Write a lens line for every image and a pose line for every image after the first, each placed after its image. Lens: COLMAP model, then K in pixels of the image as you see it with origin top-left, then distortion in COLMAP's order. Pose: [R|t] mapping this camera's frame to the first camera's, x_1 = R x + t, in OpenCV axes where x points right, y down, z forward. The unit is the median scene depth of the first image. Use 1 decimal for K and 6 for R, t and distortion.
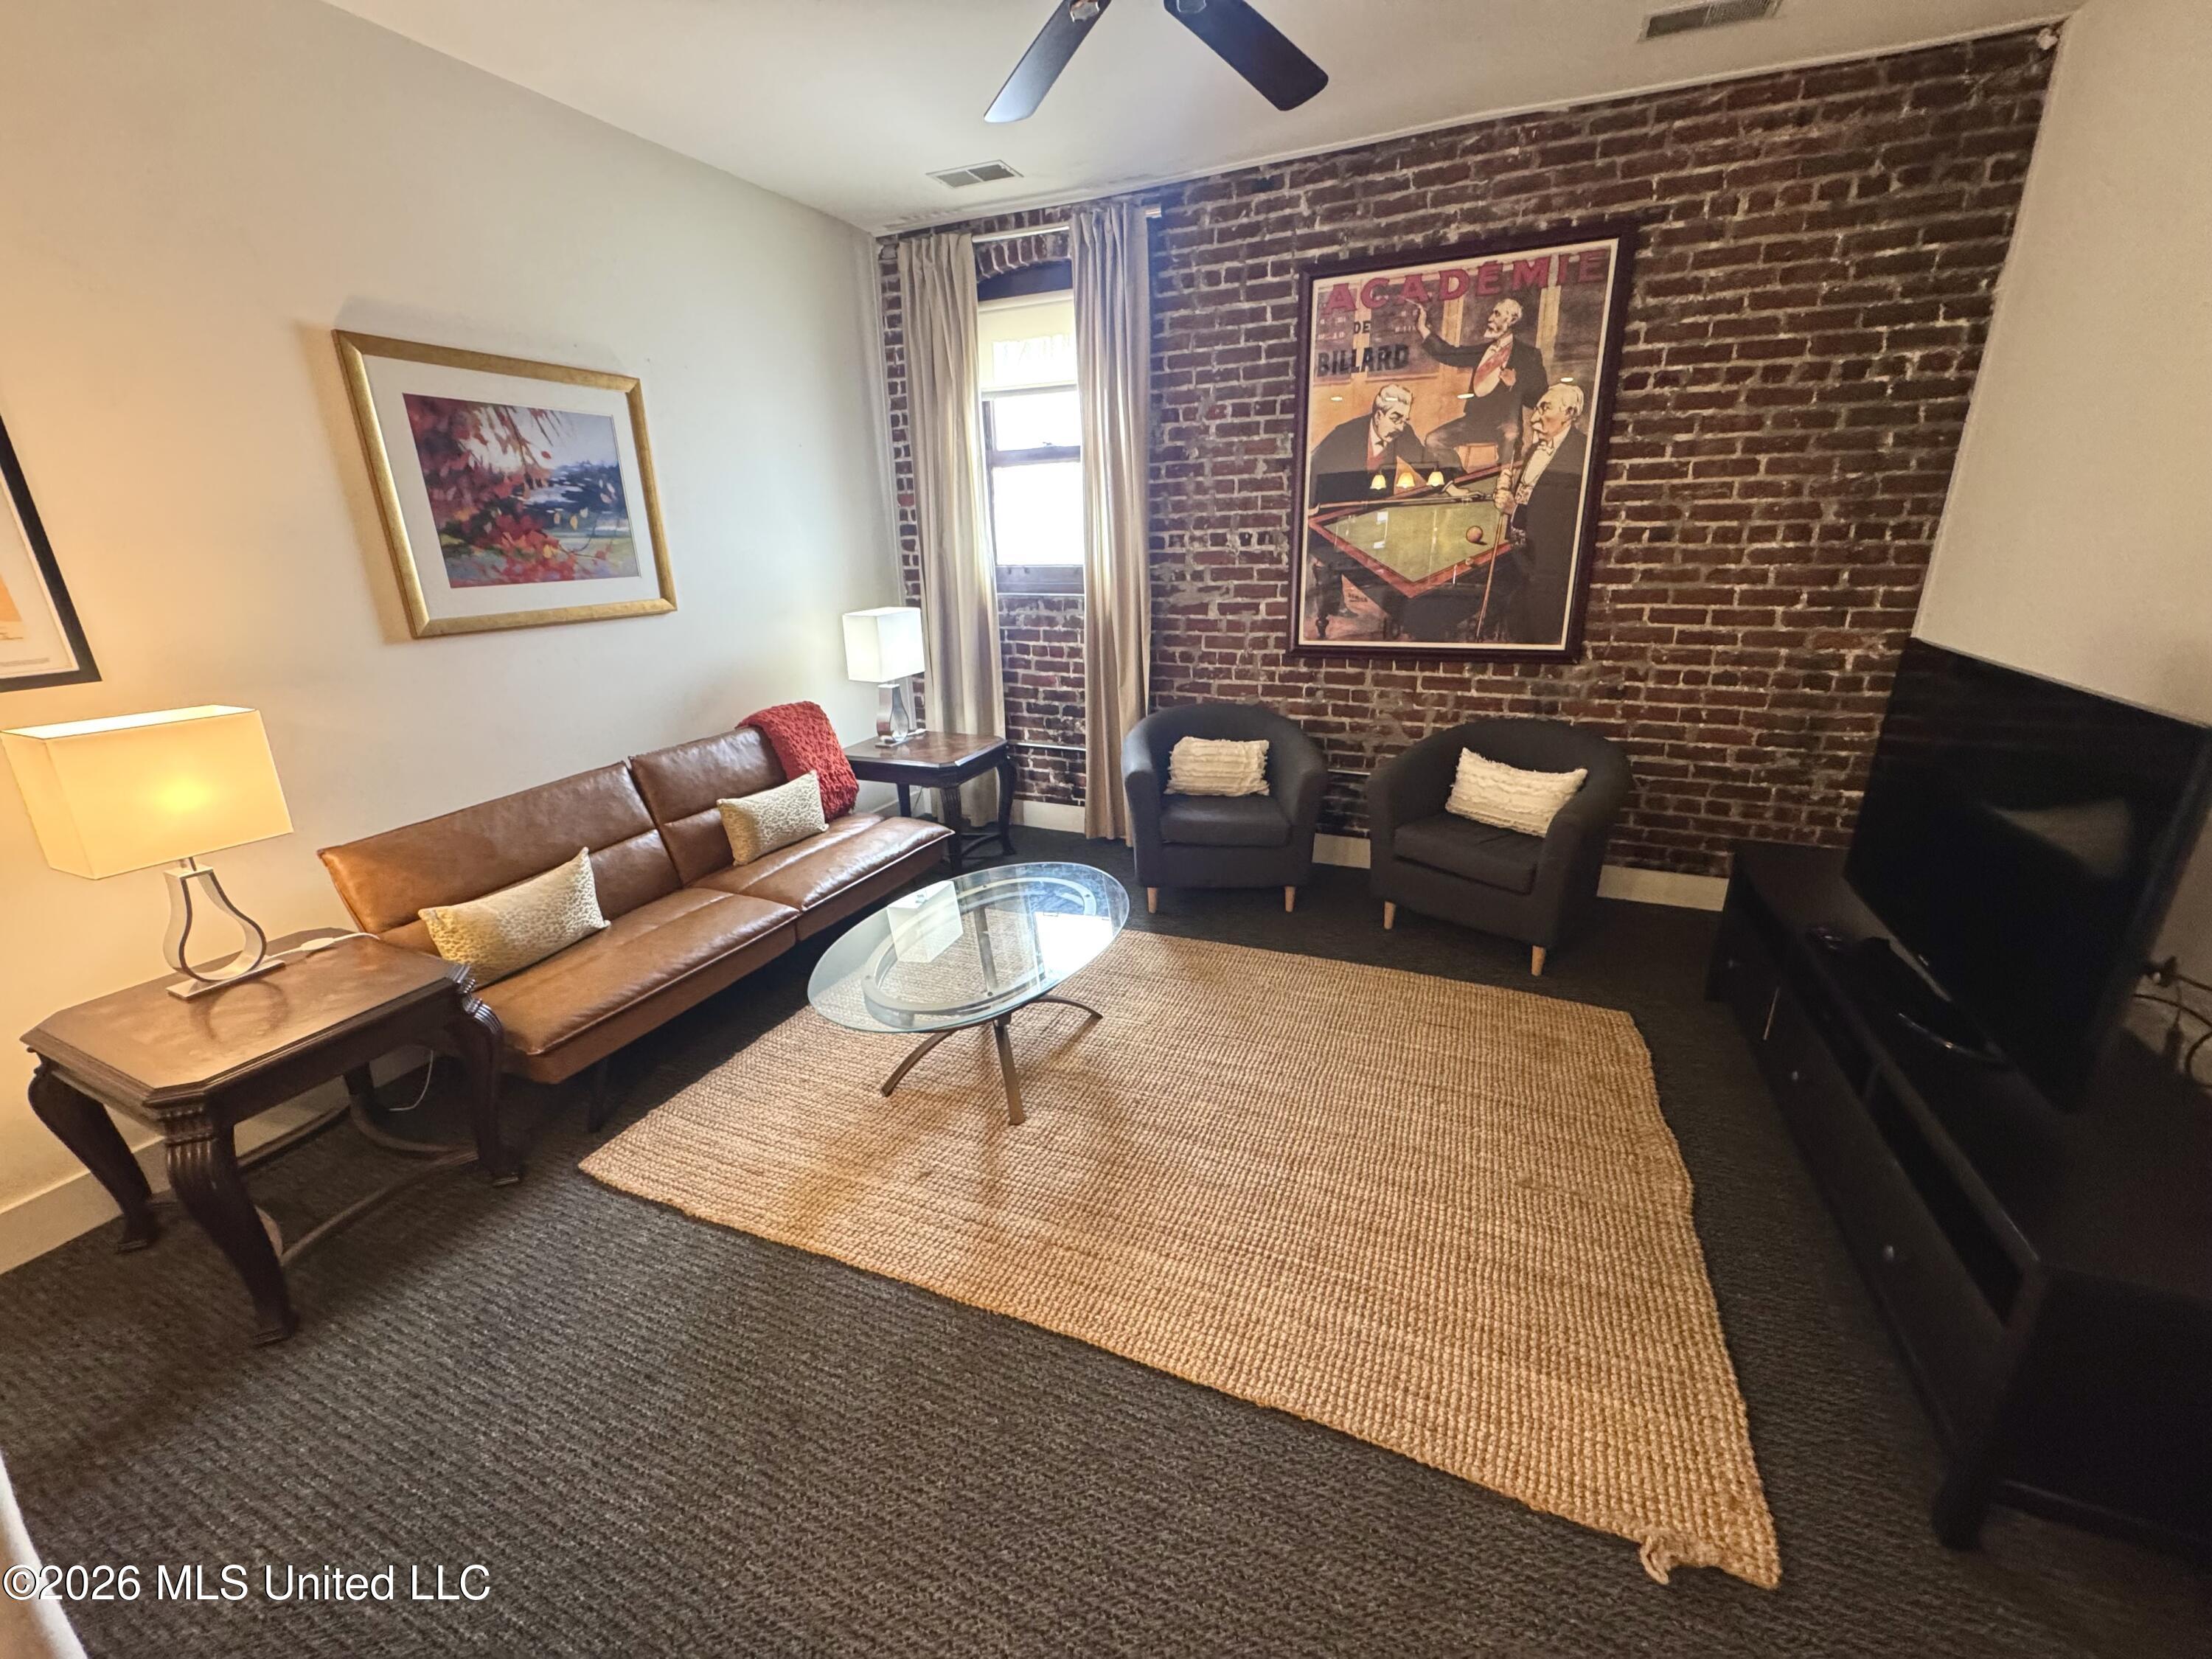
lens RADIAL K [[889.0, 0, 1102.1], [0, 889.0, 831.9], [0, 0, 1]] dist [-0.002818, 0.000258]
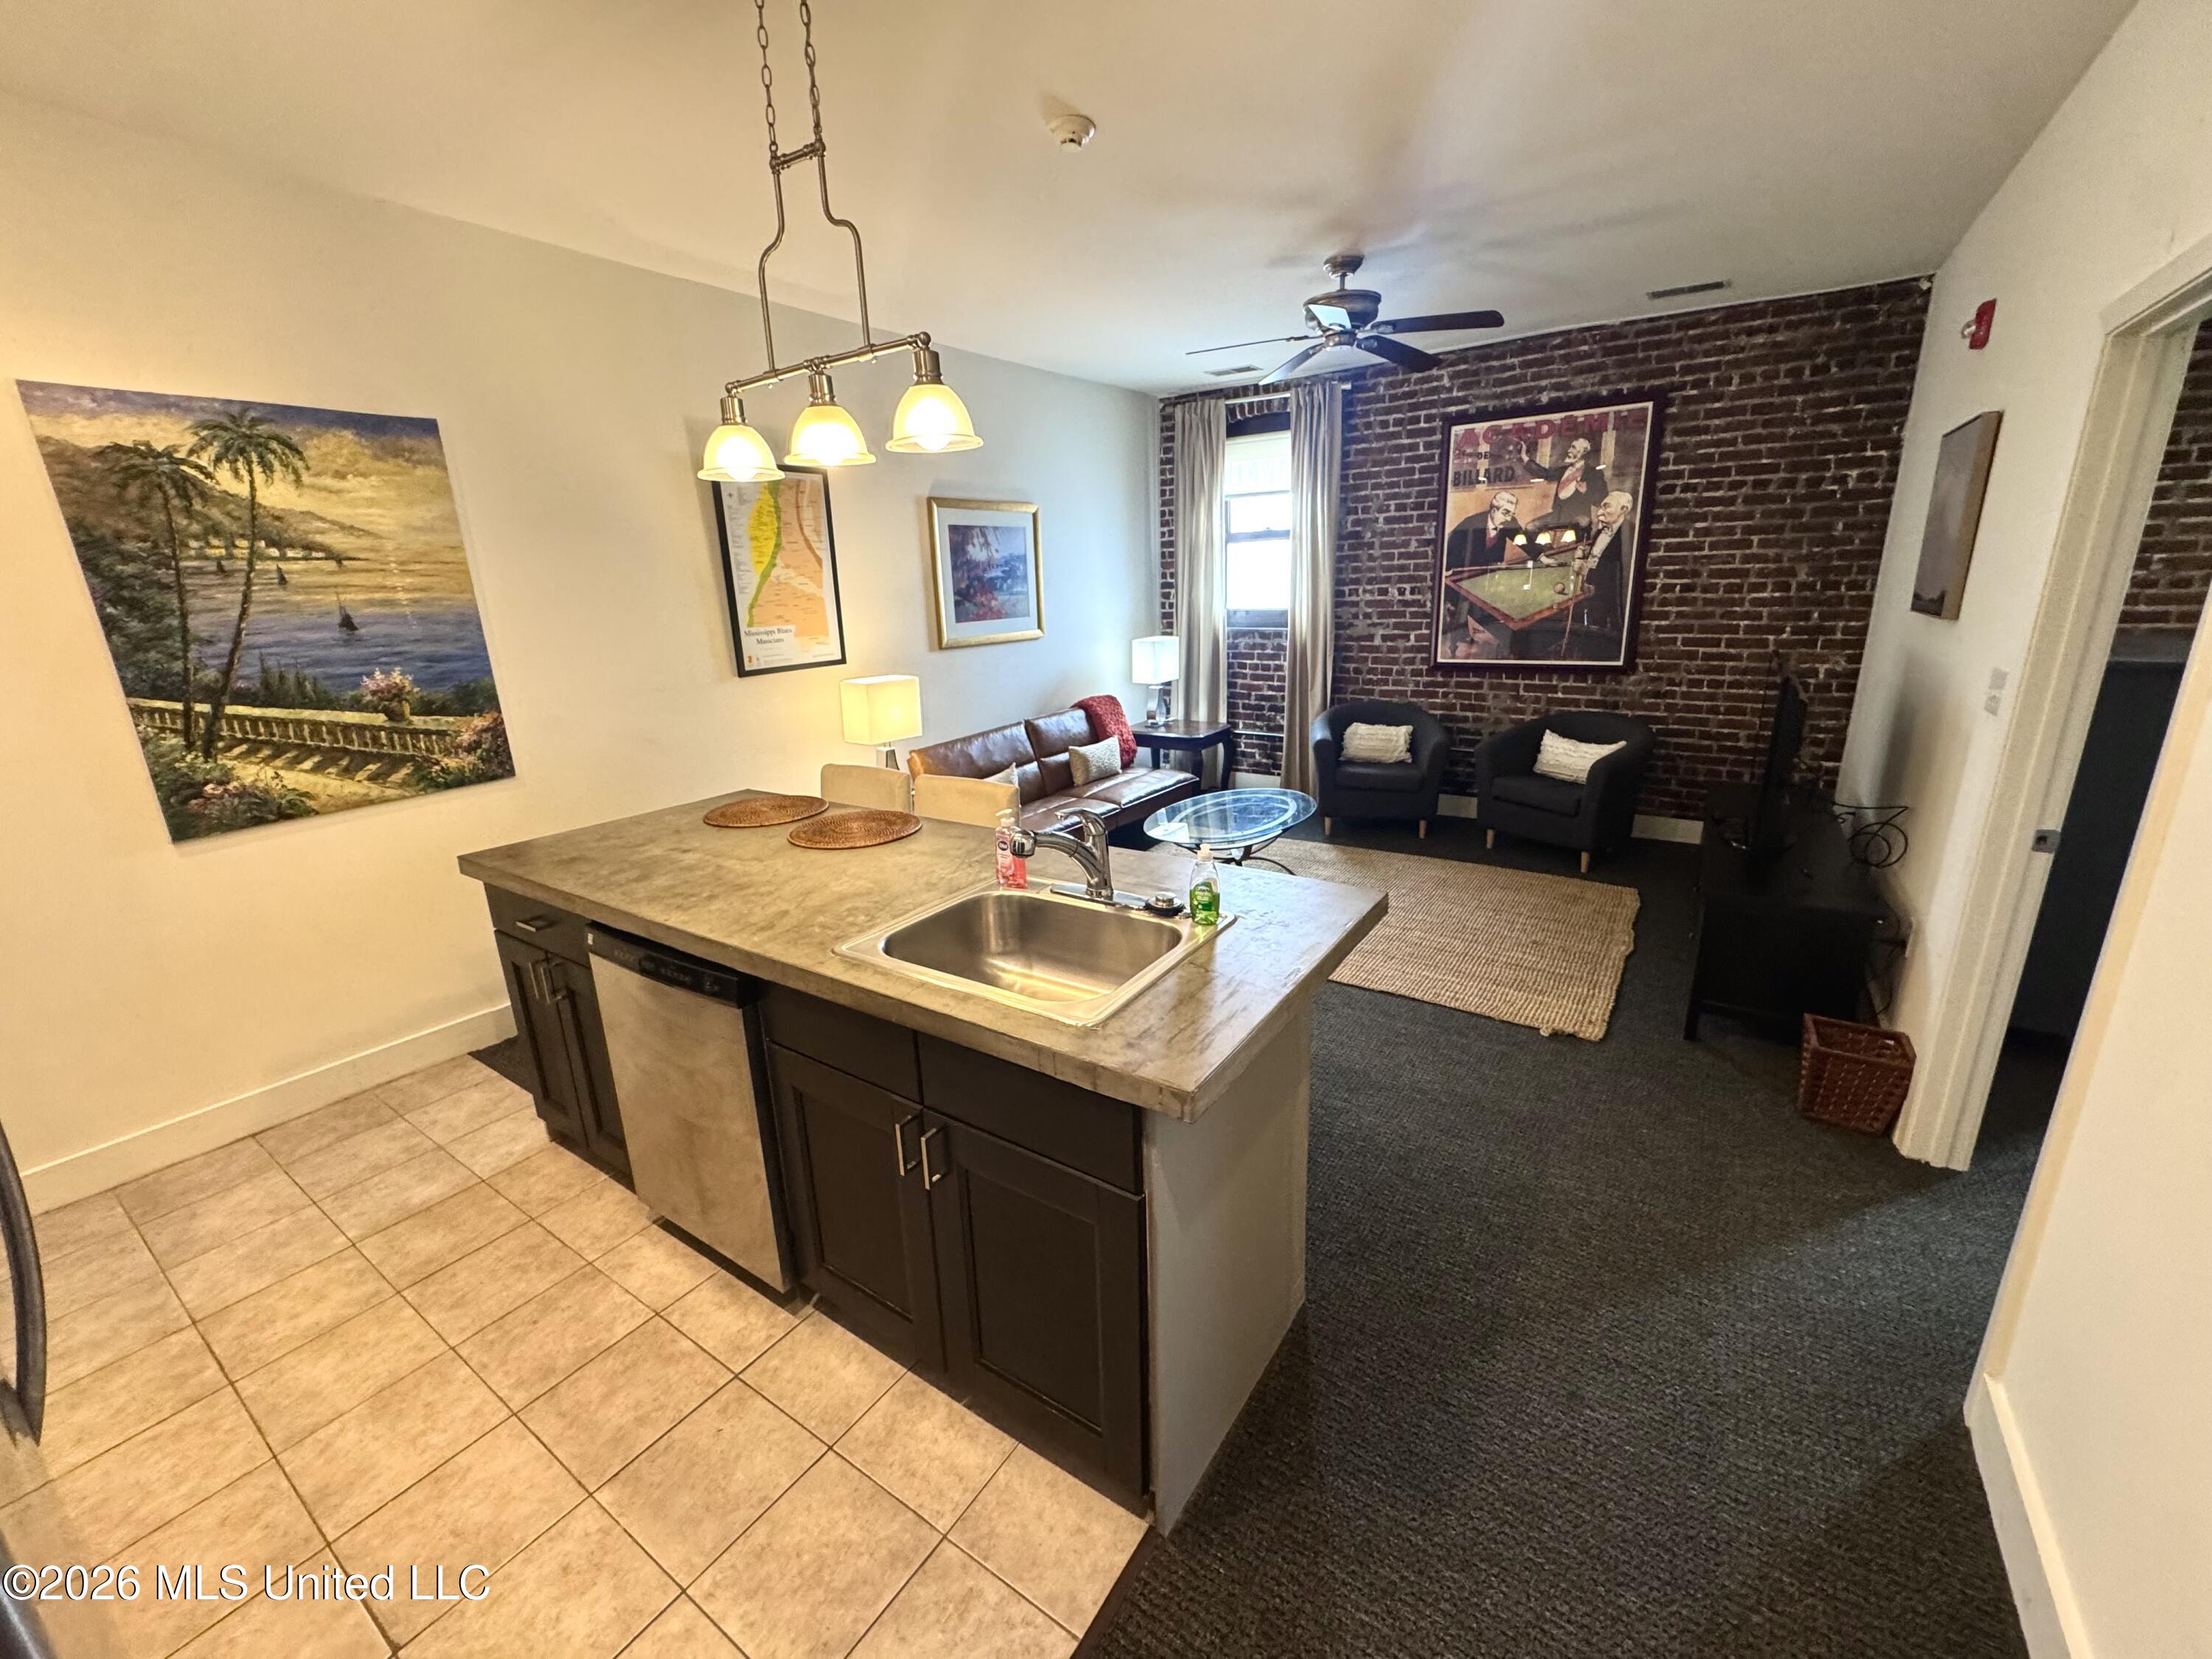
lens RADIAL K [[889.0, 0, 1106.1], [0, 889.0, 831.0], [0, 0, 1]] dist [-0.002818, 0.000258]
pose [[0.982905, 0.041550, -0.179366, -0.049352], [-0.049173, 0.998057, -0.038266, 0.181197], [0.177428, 0.046431, 0.983038, -0.632720]]
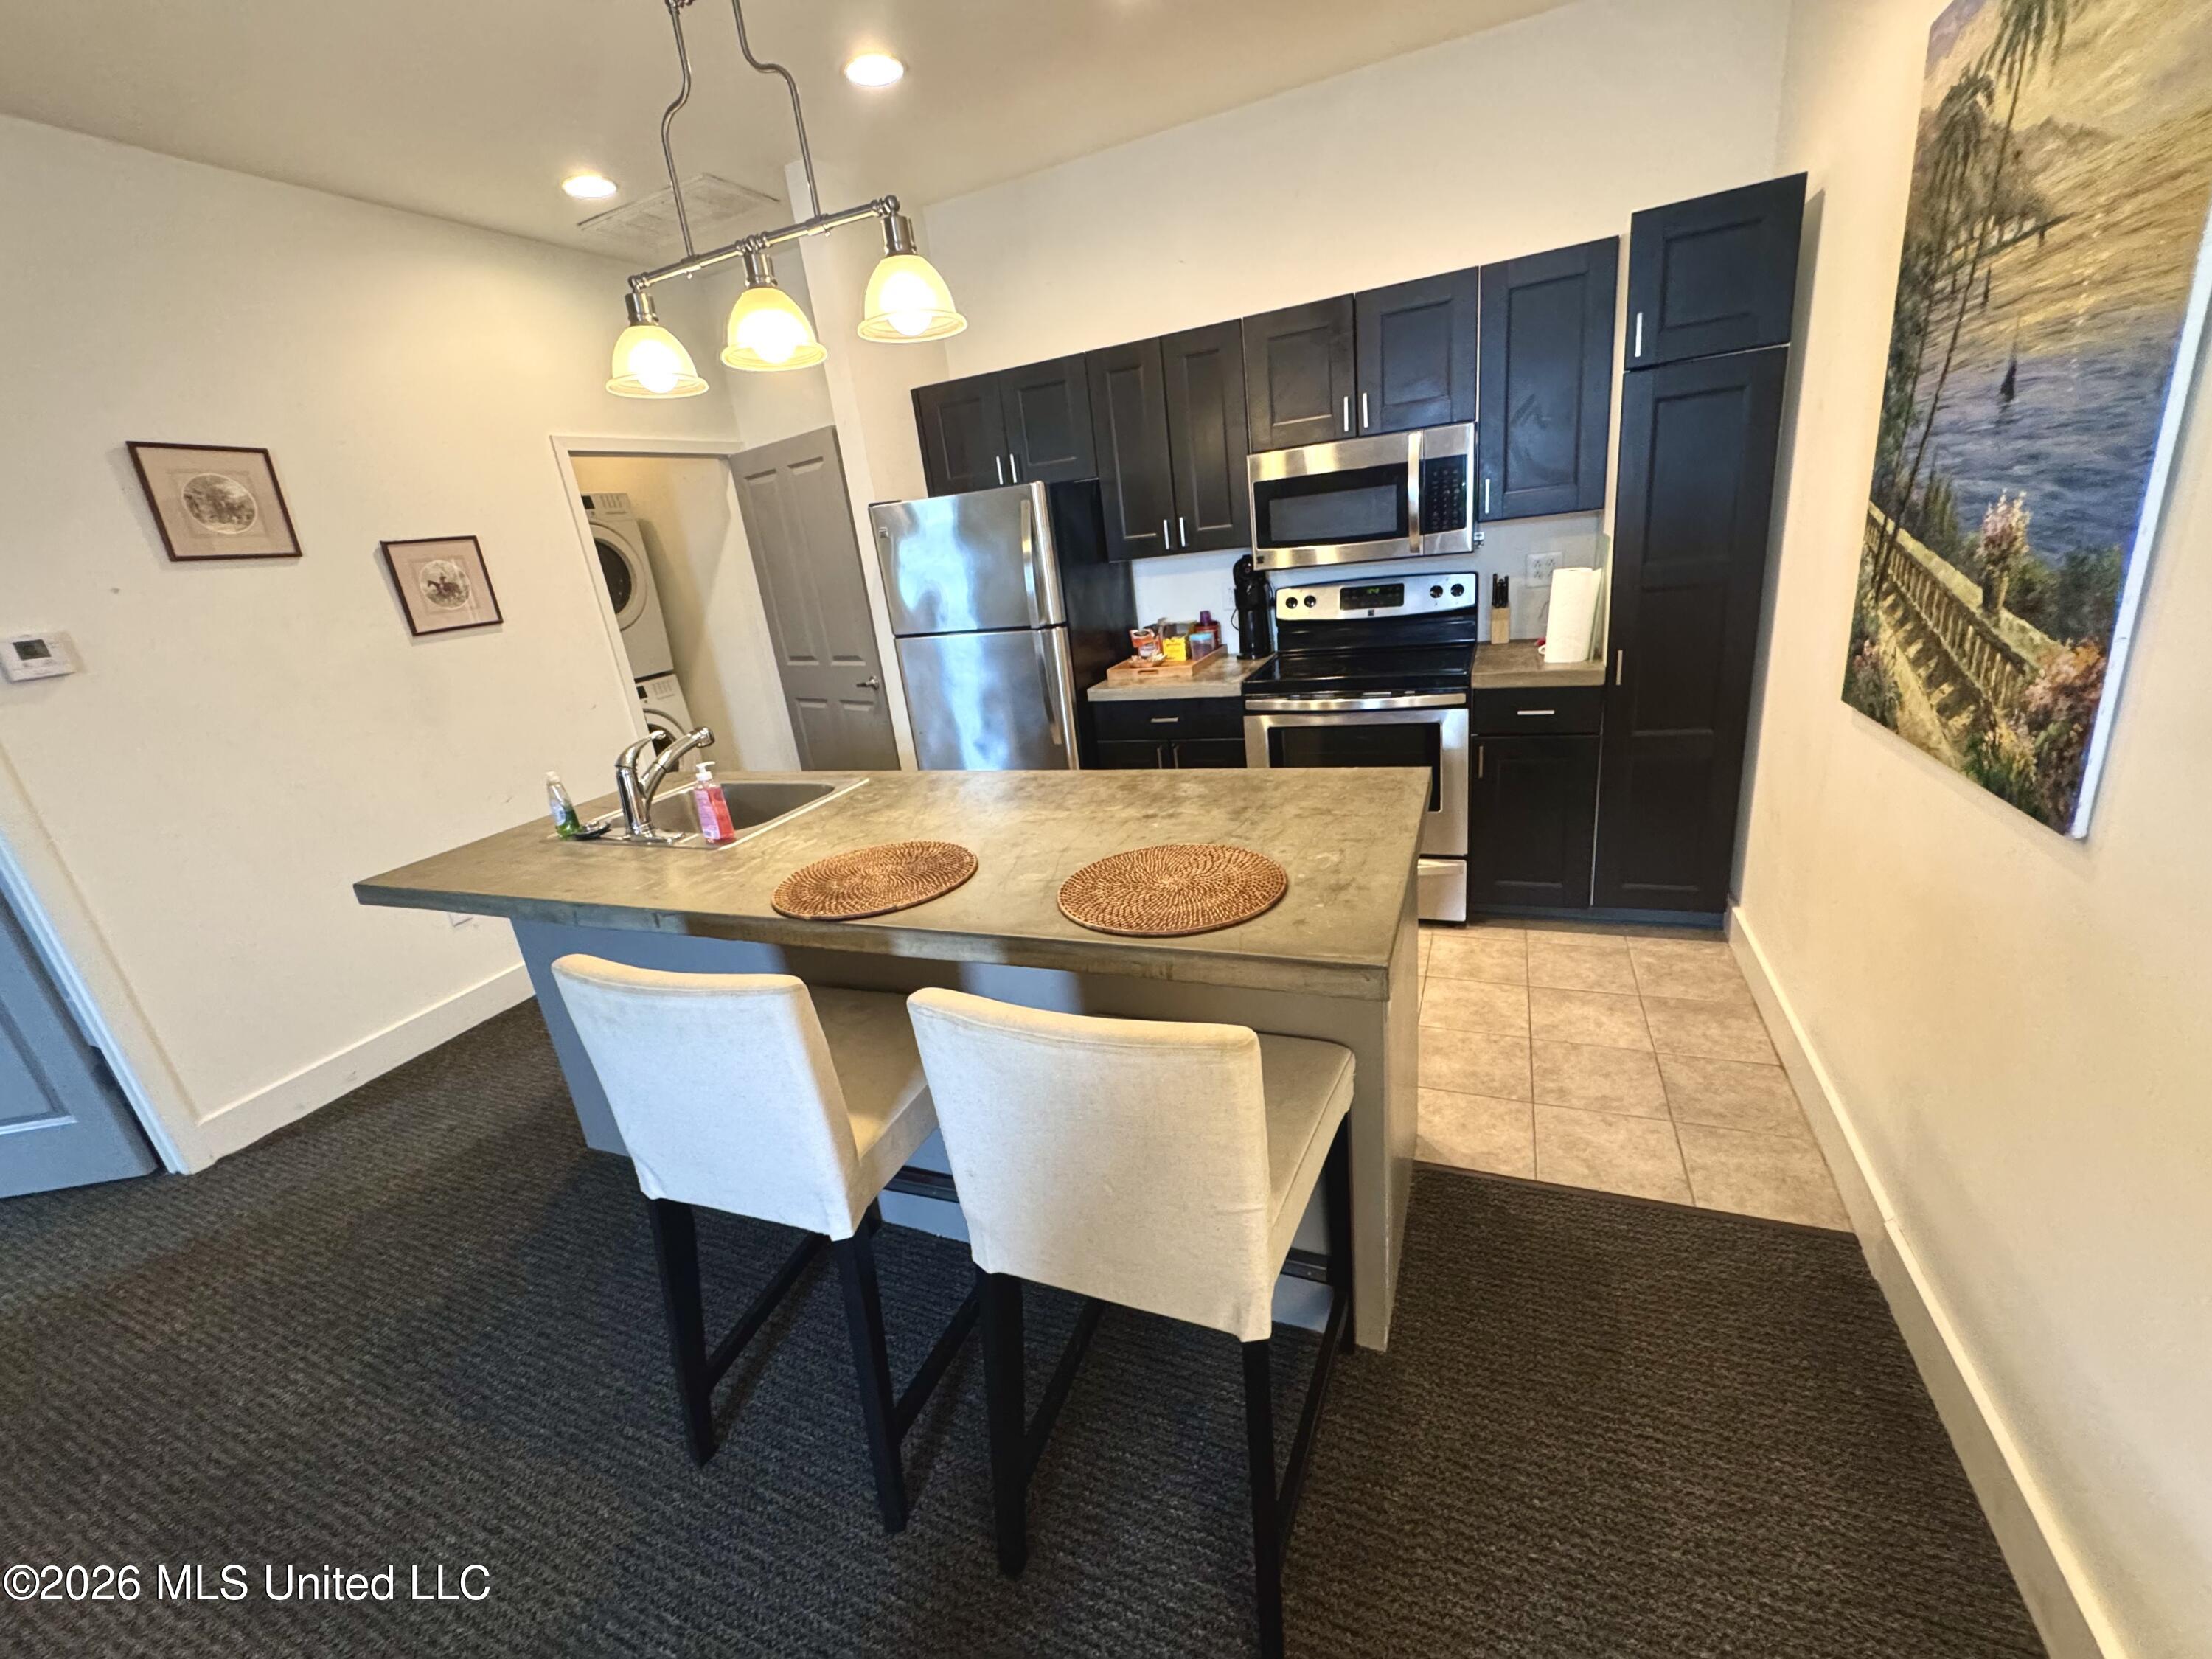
lens RADIAL K [[889.0, 0, 1105.2], [0, 889.0, 830.3], [0, 0, 1]] dist [-0.002818, 0.000258]
pose [[-0.990861, 0.129112, 0.039046, -1.137351], [0.126483, 0.788770, 0.601534, -0.578112], [0.046867, 0.600976, -0.797892, 1.956246]]
